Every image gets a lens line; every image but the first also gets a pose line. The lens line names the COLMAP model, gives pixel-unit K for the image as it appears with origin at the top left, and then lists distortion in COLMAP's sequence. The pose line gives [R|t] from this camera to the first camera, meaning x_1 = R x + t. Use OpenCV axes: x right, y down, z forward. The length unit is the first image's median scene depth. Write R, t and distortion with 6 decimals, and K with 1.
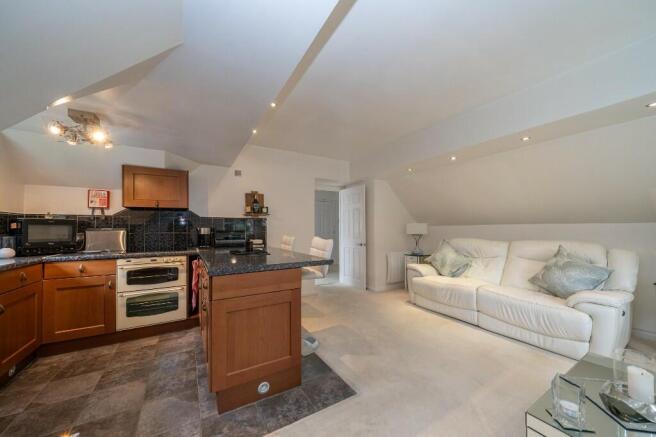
lens RADIAL K [[231.6, 0, 326.3], [0, 231.6, 223.6], [0, 0, 1]] dist [-0.002285, -0.000167]
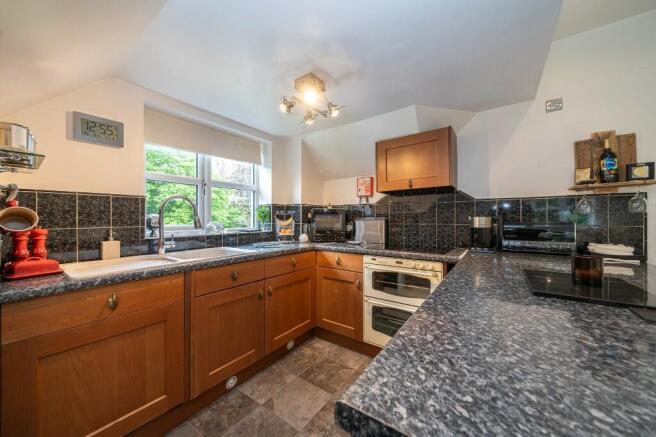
lens RADIAL K [[241.9, 0, 325.0], [0, 241.9, 218.3], [0, 0, 1]] dist [-0.003926, -0.000462]
pose [[0.407906, 0.001841, -0.913022, -0.154759], [0.016641, 0.999817, 0.009450, 0.011206], [0.912872, -0.019048, 0.407800, 0.470902]]
